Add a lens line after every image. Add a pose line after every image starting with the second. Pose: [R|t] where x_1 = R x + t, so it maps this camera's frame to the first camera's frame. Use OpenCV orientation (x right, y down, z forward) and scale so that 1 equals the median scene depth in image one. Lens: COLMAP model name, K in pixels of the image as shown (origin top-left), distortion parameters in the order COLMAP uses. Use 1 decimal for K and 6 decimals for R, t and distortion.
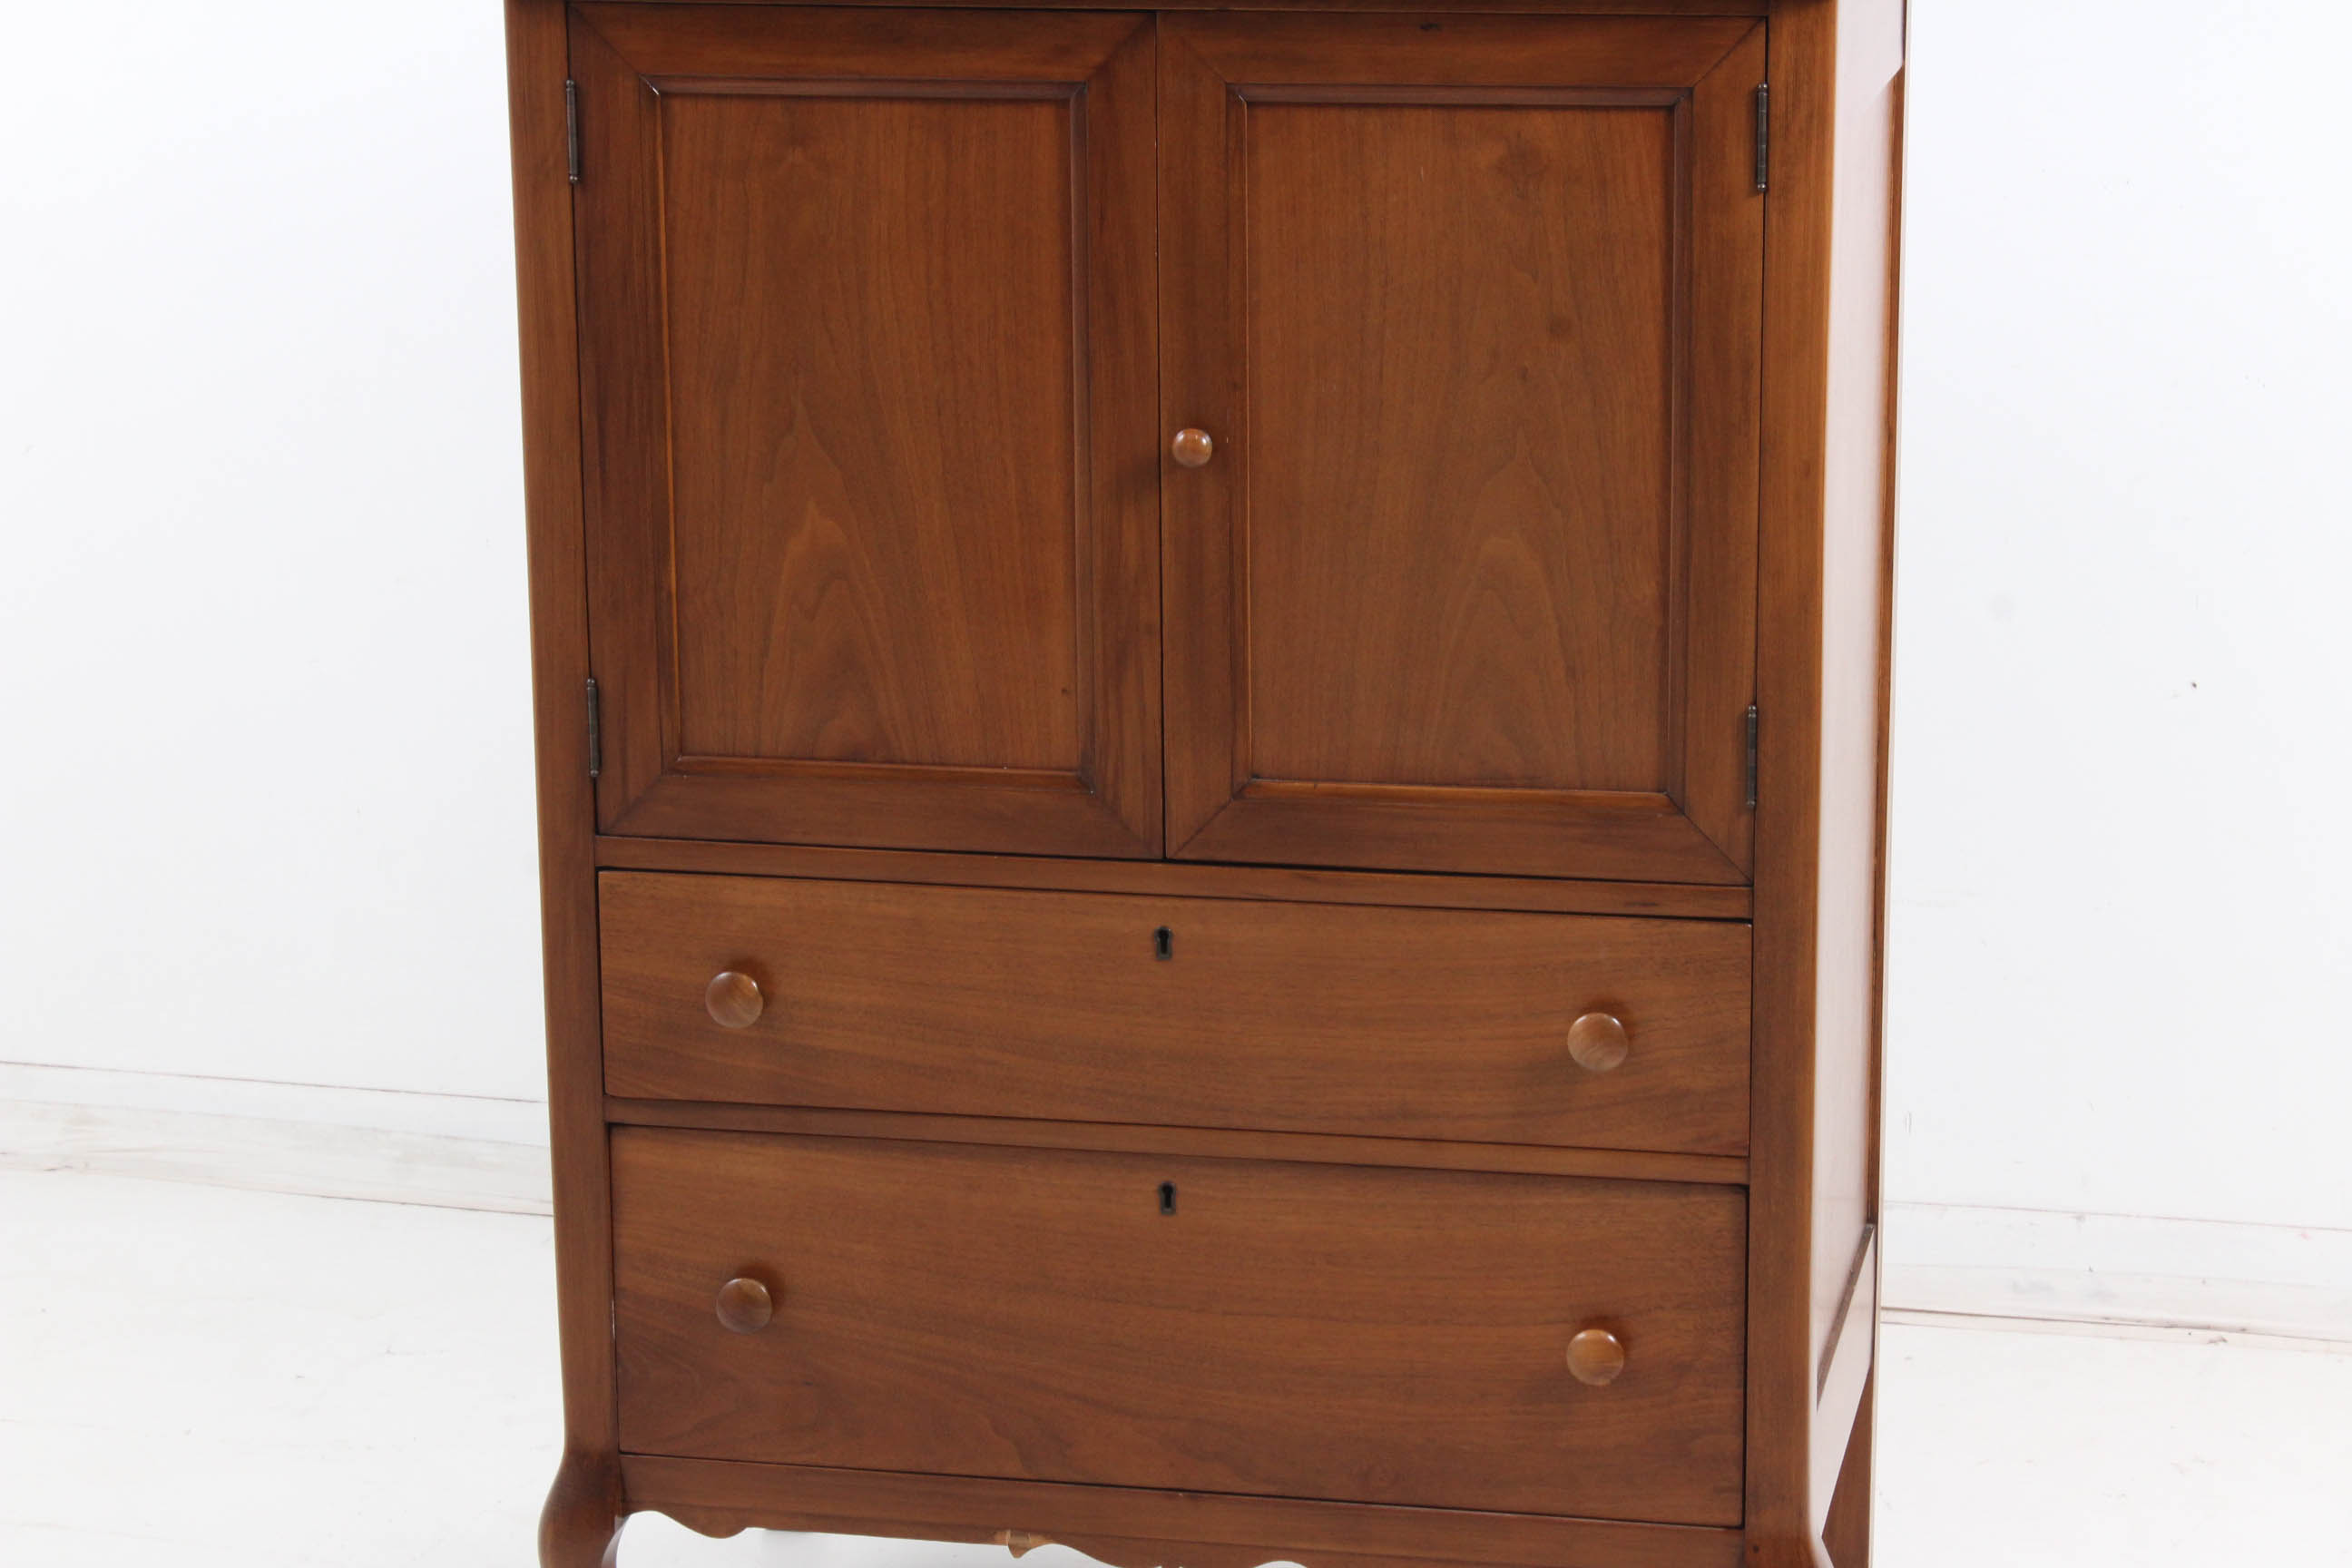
lens RADIAL K [[5683.2, 0, 1130.0], [0, 5683.2, 815.3], [0, 0, 1]] dist [0.074623, 0.000000]
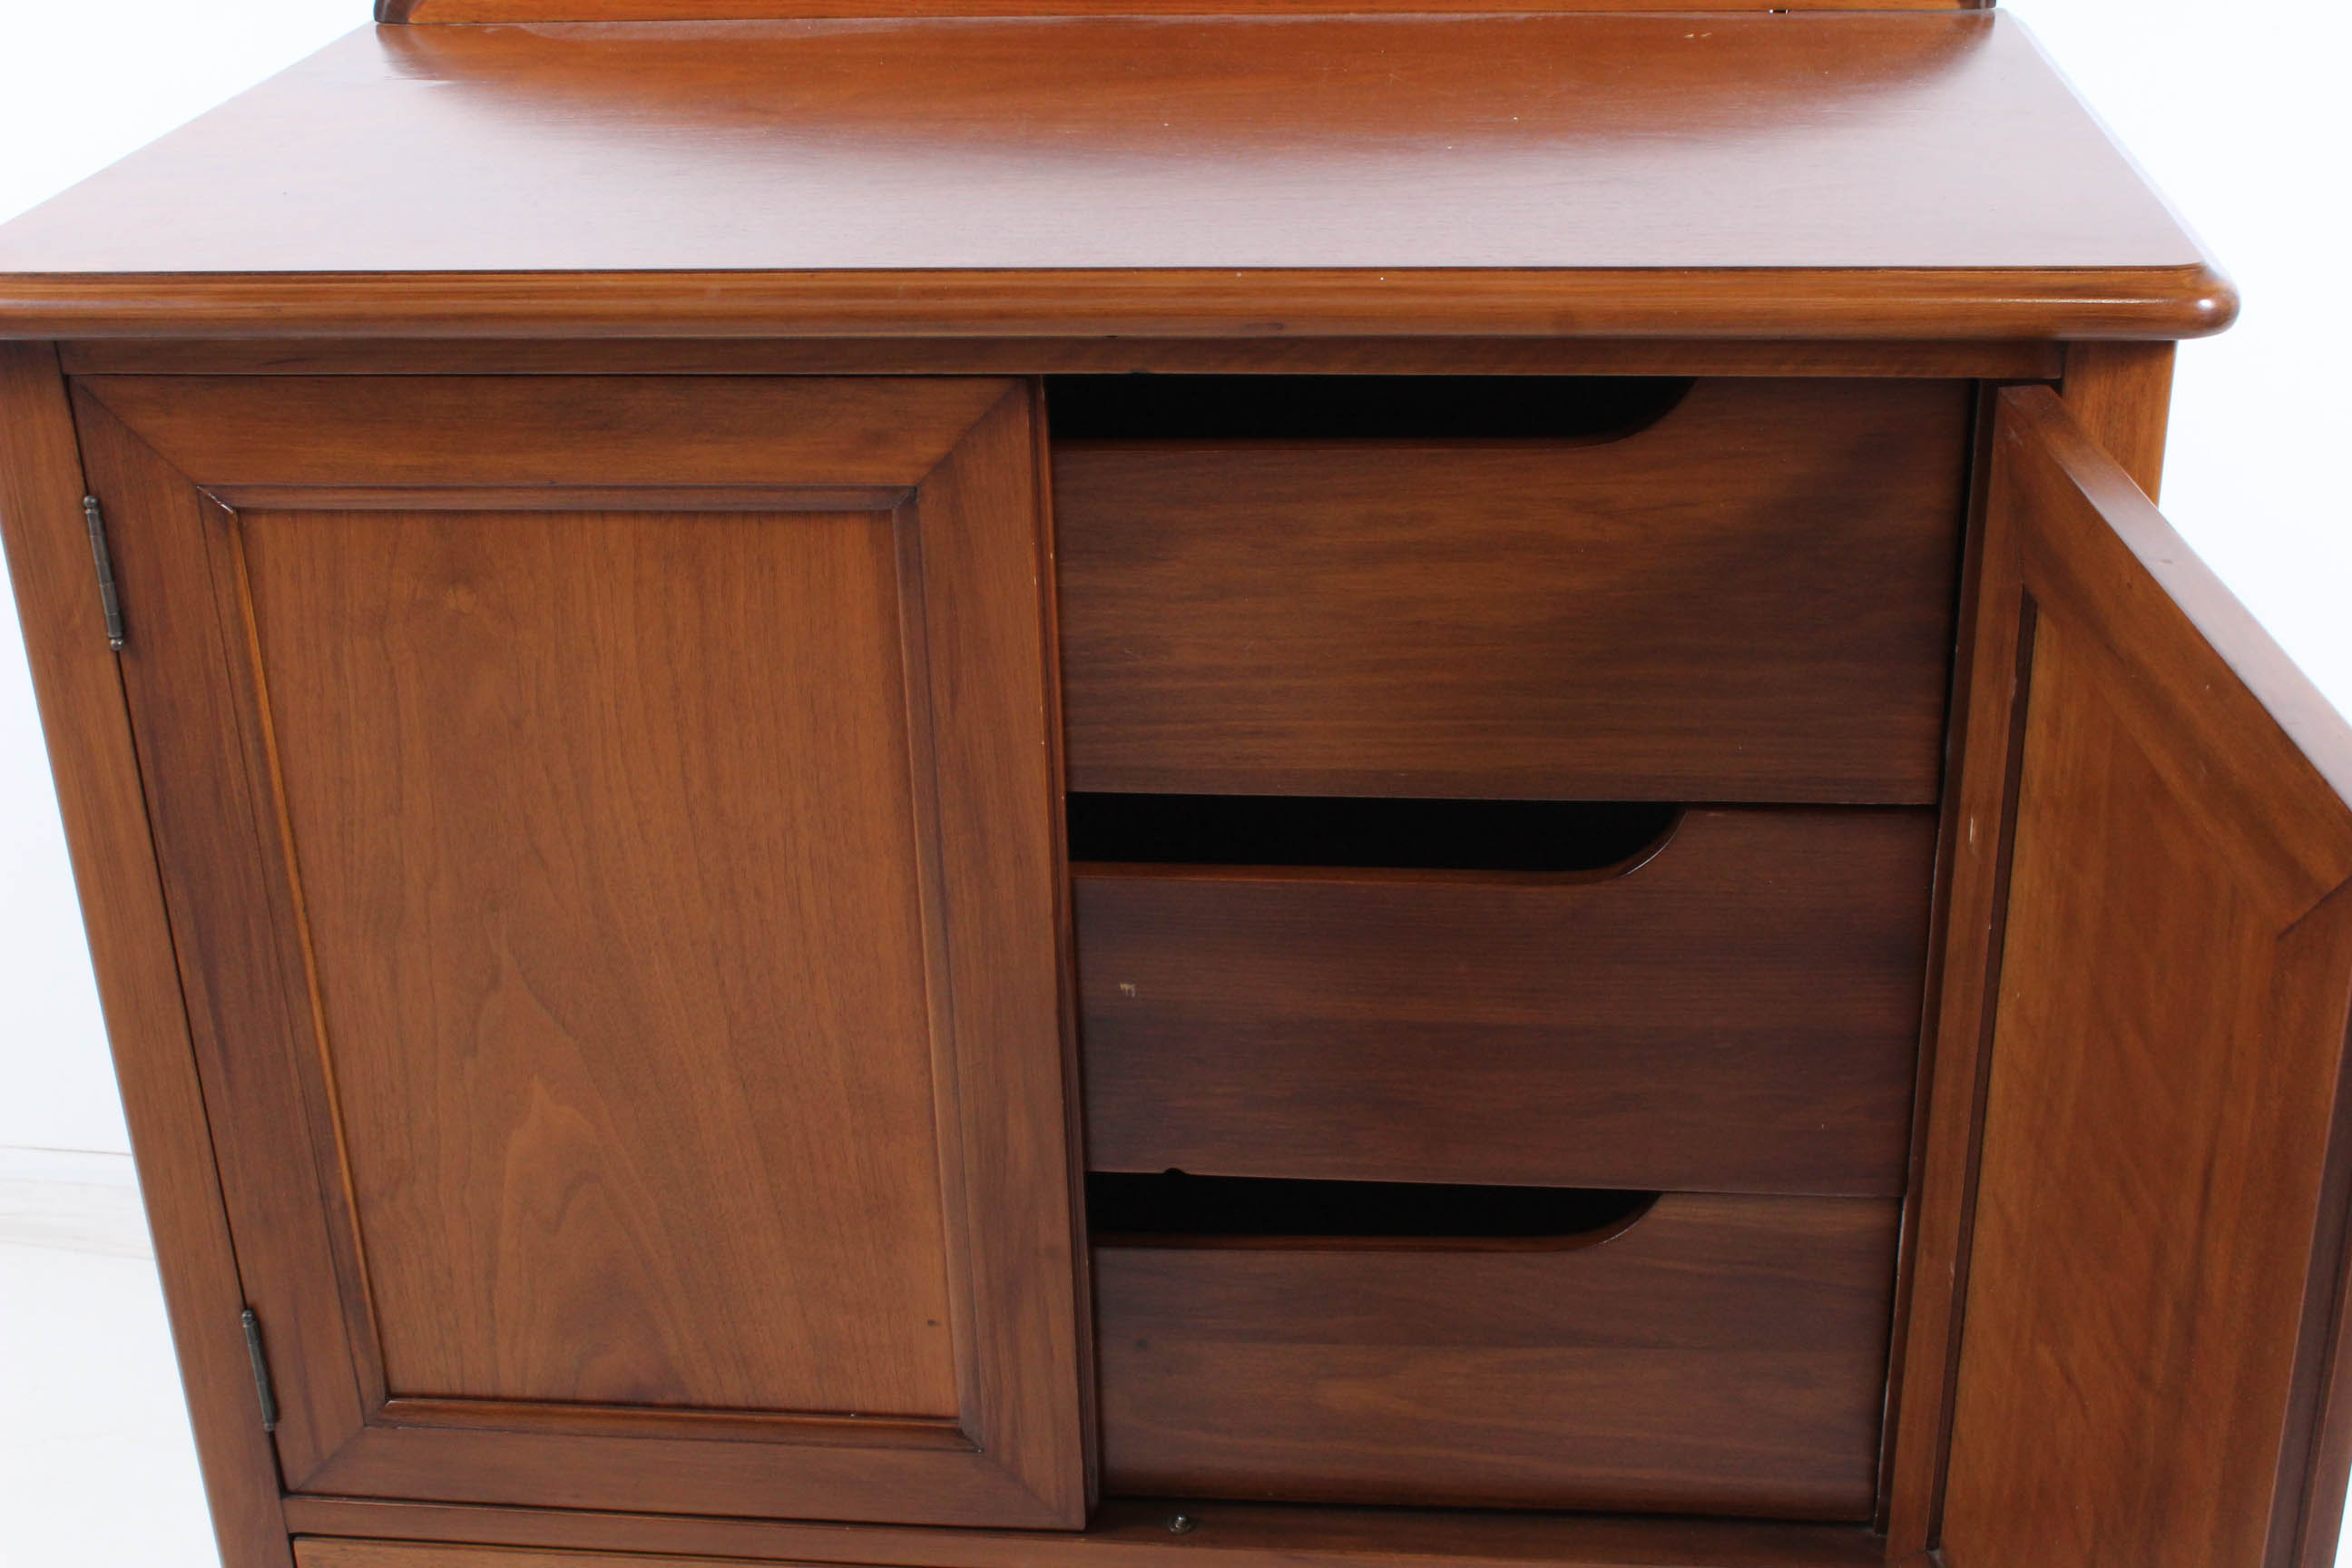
lens RADIAL K [[2956.5, 0, 1176.7], [0, 2956.5, 822.9], [0, 0, 1]] dist [-0.058481, 0.000000]
pose [[0.993015, -0.065437, 0.098176, -0.013211], [0.045596, 0.980295, 0.192203, -0.148991], [-0.108818, -0.186384, 0.976432, 0.658727]]
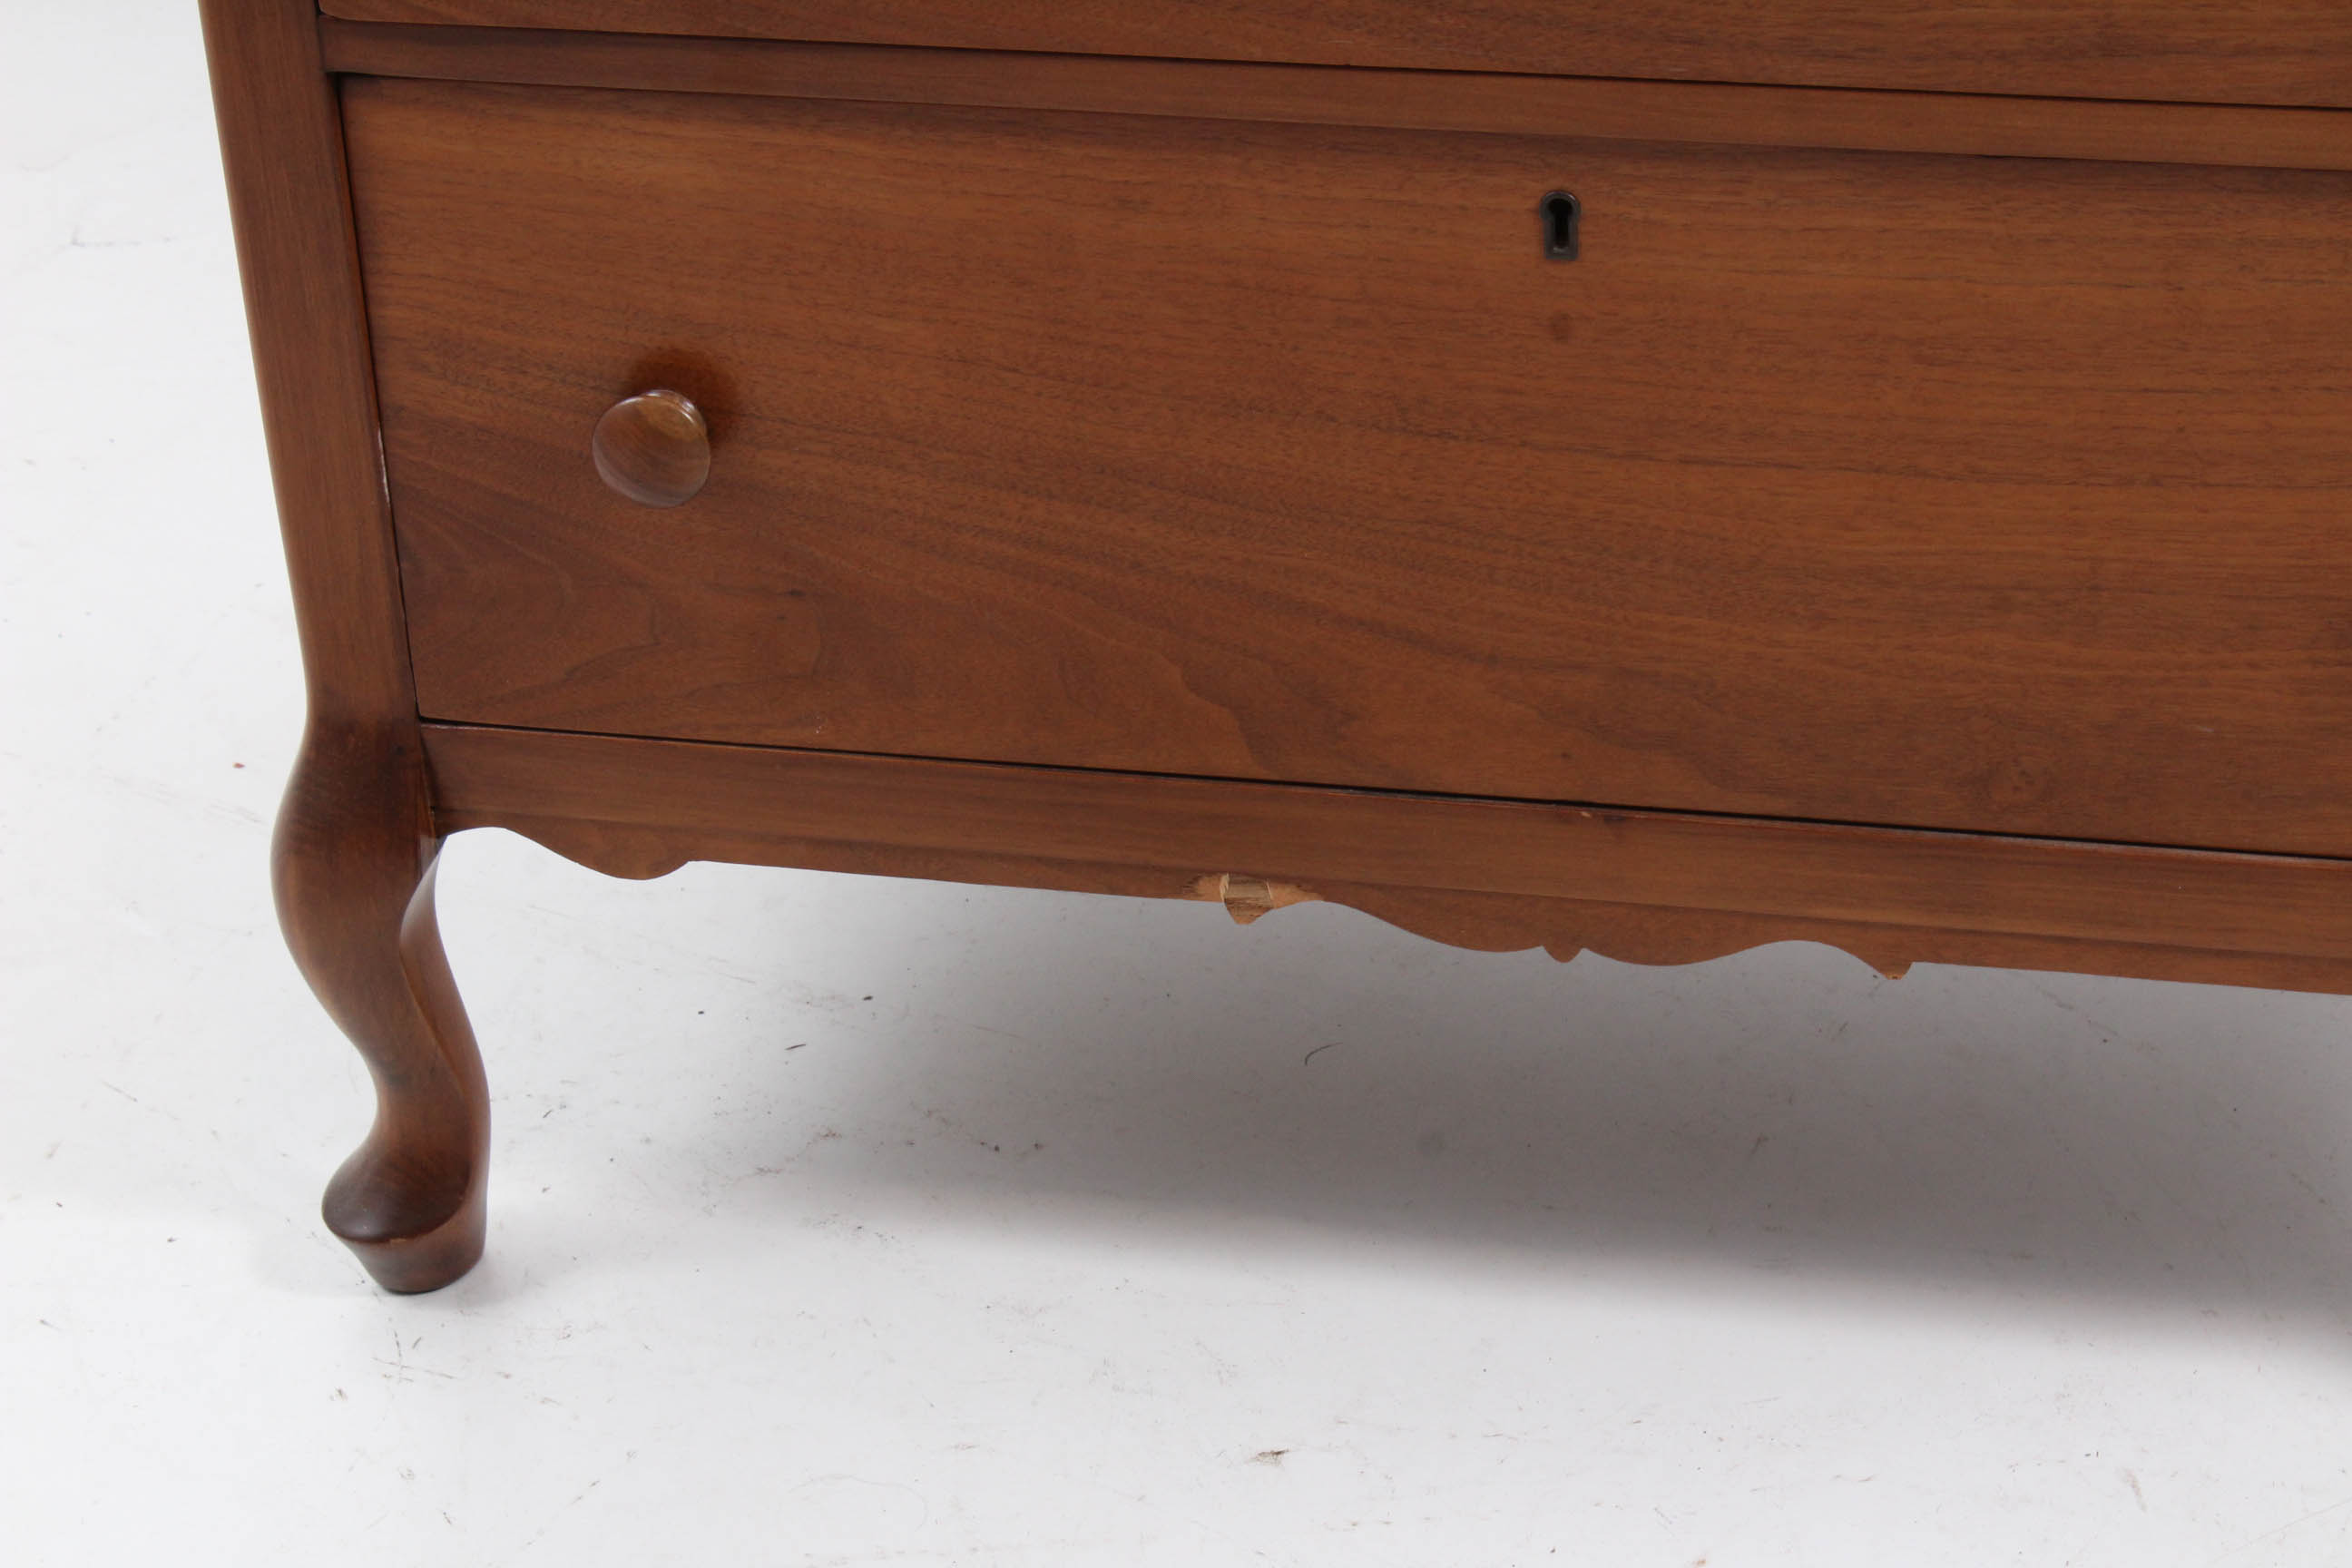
lens RADIAL K [[5683.2, 0, 1144.7], [0, 5683.2, 845.9], [0, 0, 1]] dist [0.074623, 0.000000]
pose [[0.999410, -0.033505, -0.007530, -0.025433], [0.034191, 0.950367, 0.309247, -0.028218], [-0.003205, -0.309322, 0.950952, 0.560601]]
